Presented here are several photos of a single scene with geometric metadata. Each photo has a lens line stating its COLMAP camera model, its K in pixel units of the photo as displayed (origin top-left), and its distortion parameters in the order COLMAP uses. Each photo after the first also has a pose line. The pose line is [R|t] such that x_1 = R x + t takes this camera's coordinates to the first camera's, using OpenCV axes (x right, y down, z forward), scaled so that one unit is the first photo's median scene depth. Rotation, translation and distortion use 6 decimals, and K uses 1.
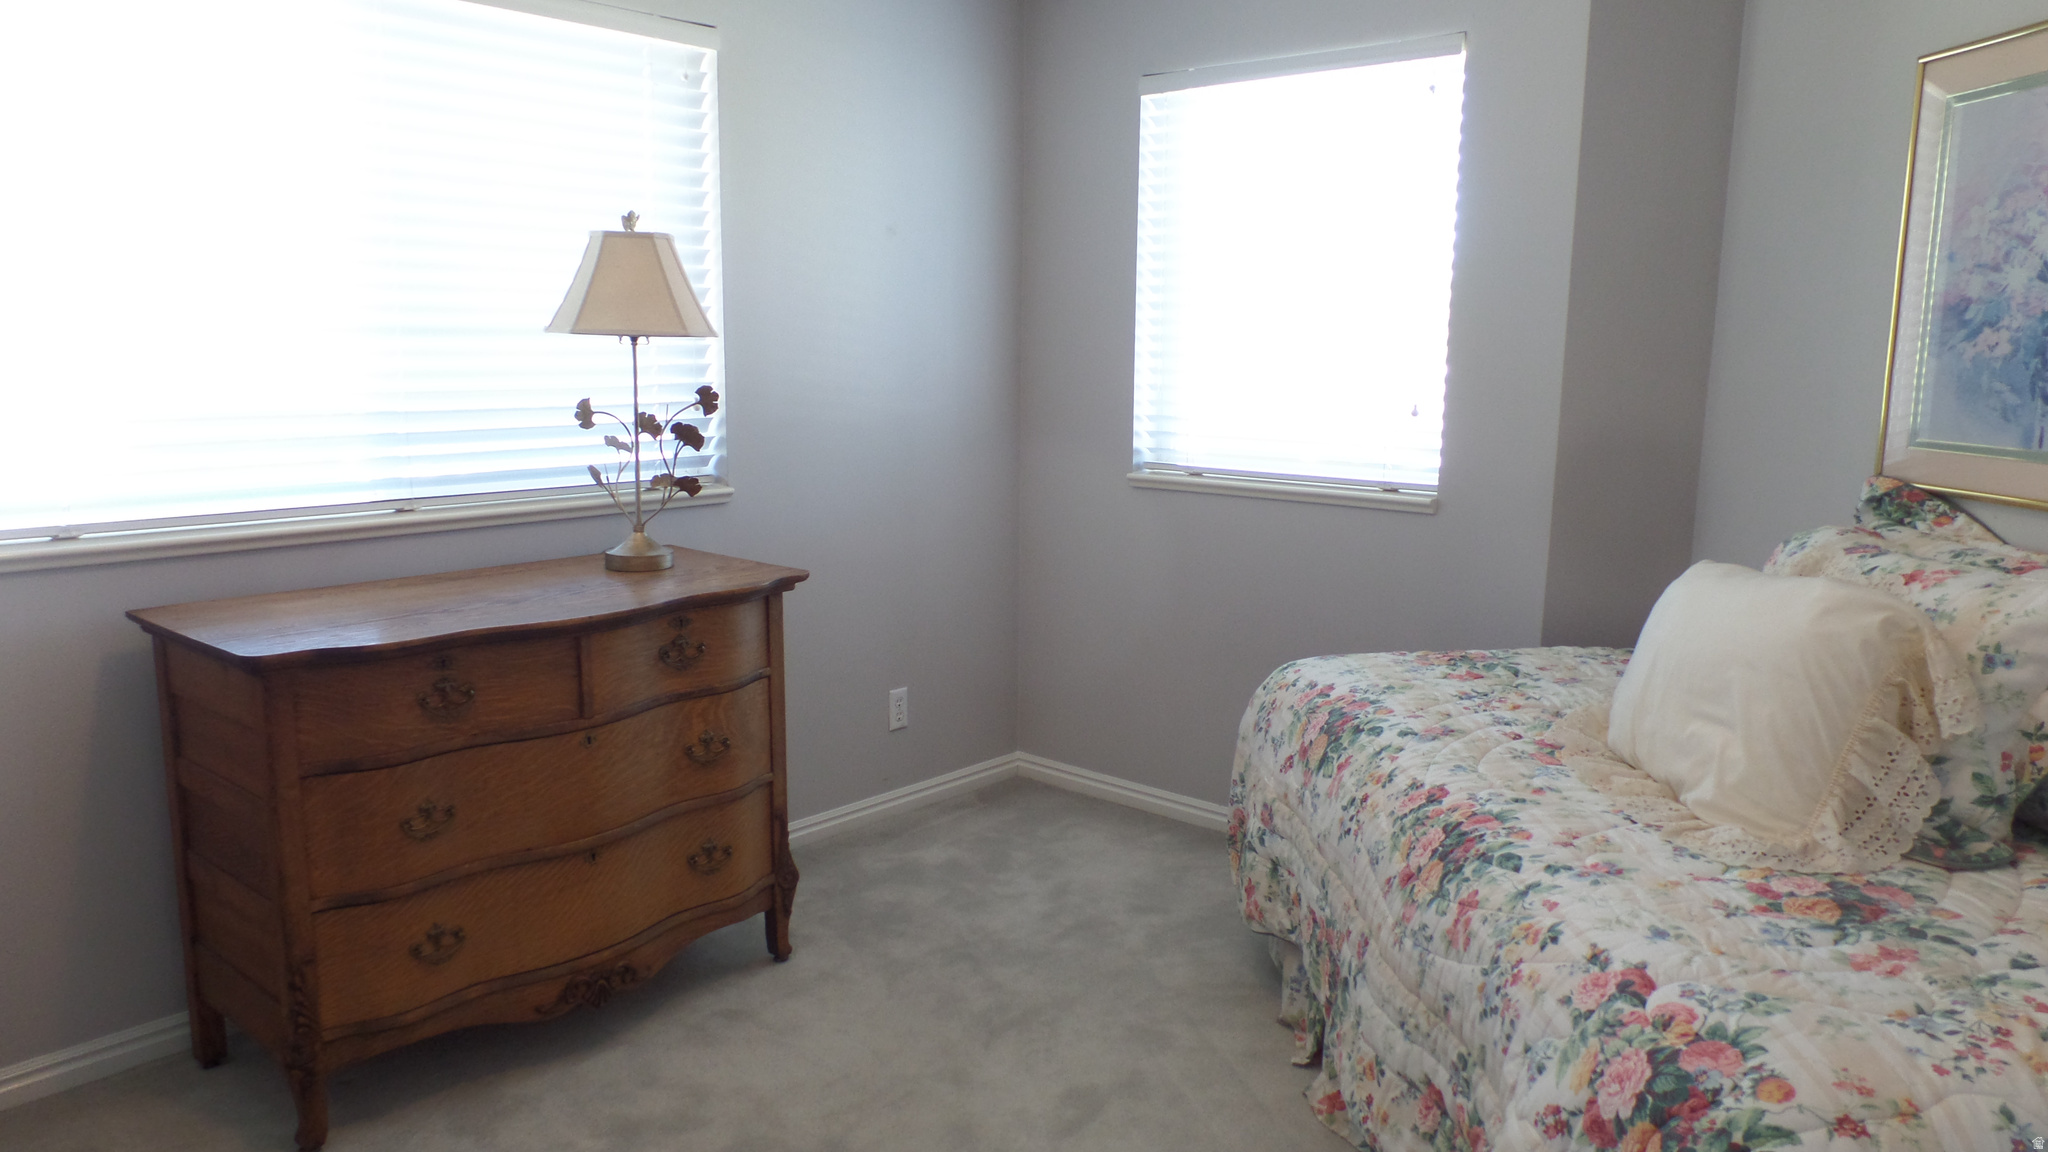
lens RADIAL K [[1426.8, 0, 1020.4], [0, 1426.8, 564.6], [0, 0, 1]] dist [0.004704, 0.012876]
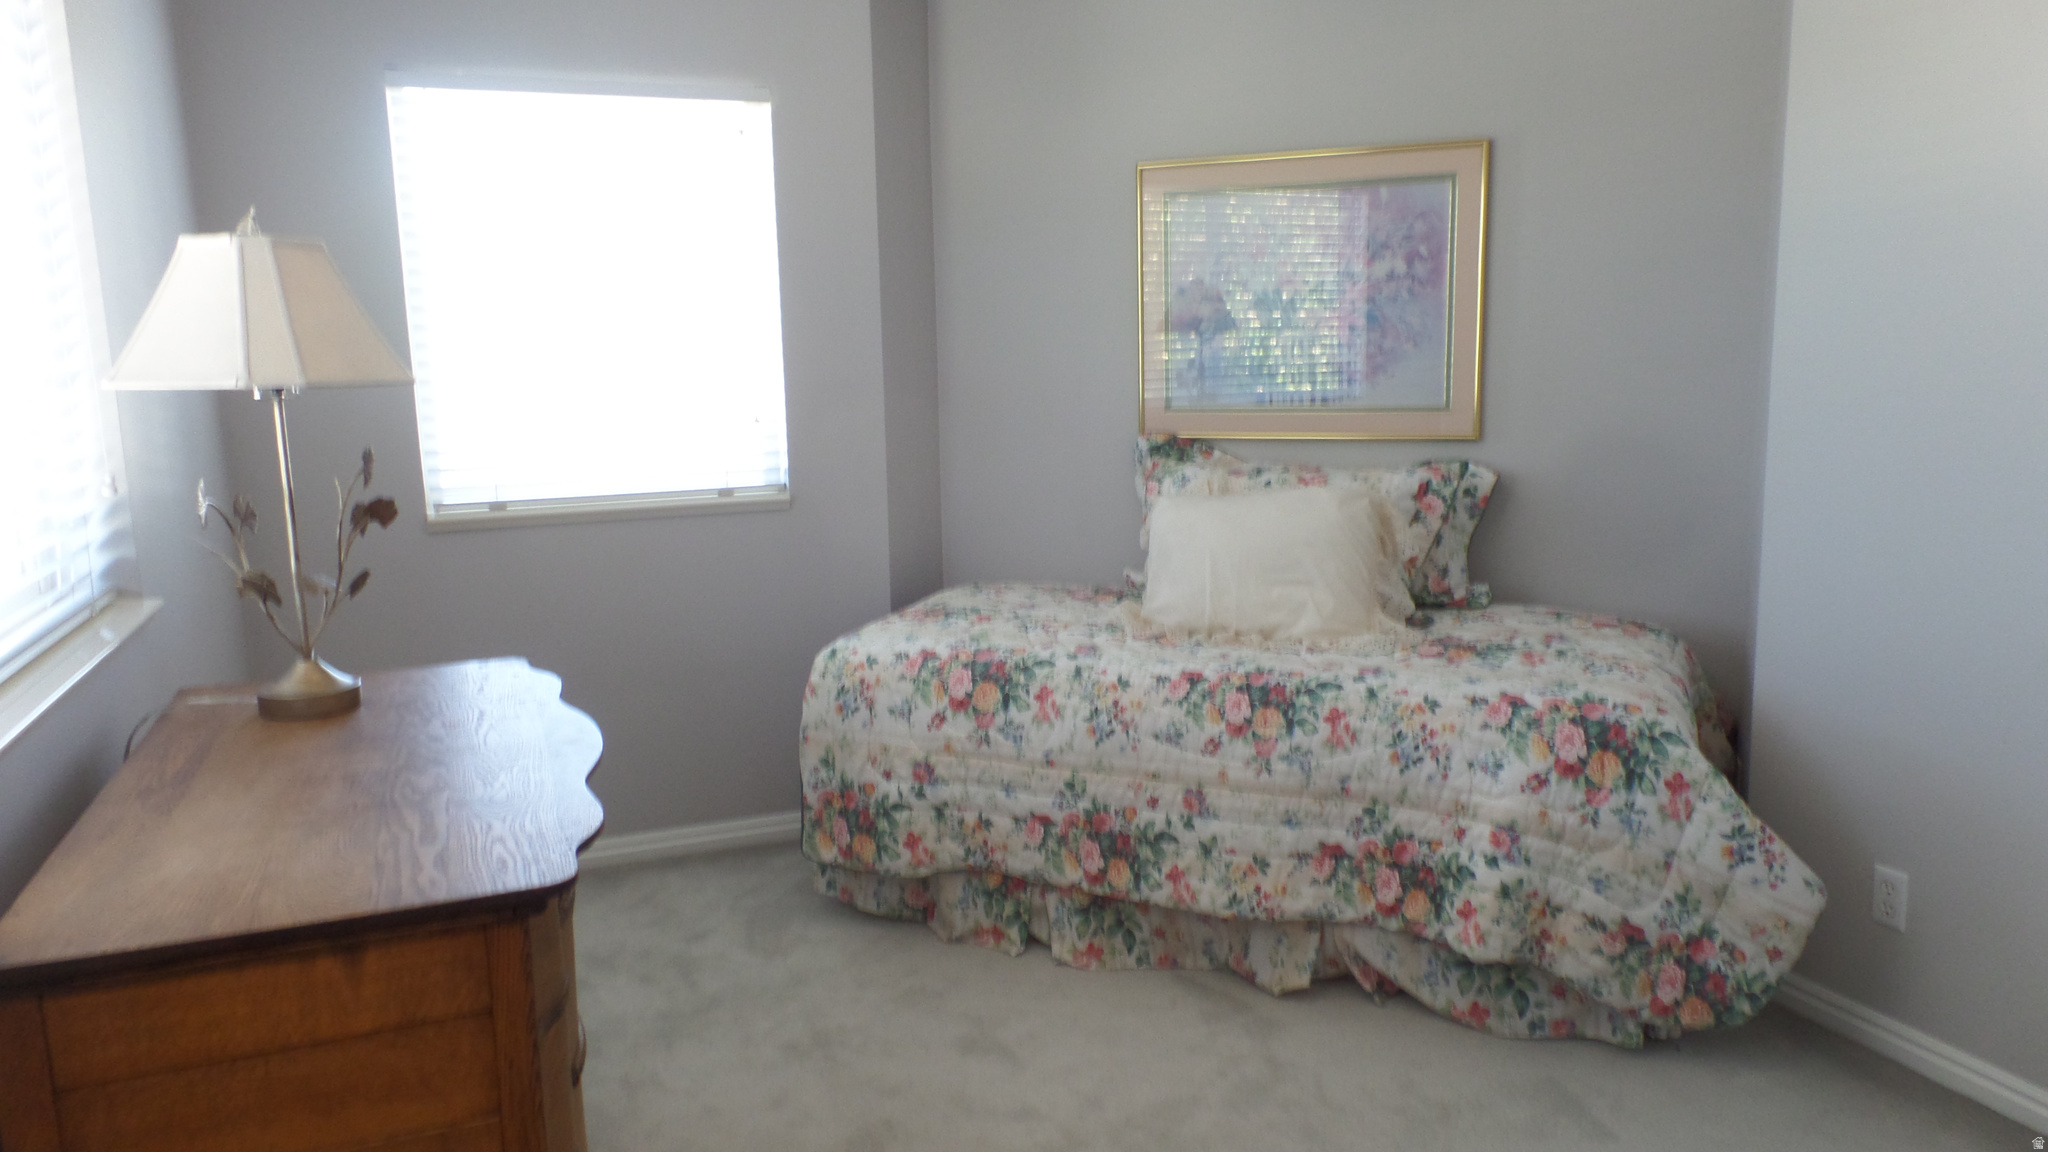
lens RADIAL K [[1426.8, 0, 1019.1], [0, 1426.8, 585.8], [0, 0, 1]] dist [0.004704, 0.012876]
pose [[0.448452, -0.171159, 0.877266, -0.912339], [0.166412, 0.980321, 0.106197, -0.093909], [-0.878178, 0.098363, 0.468110, 0.449546]]
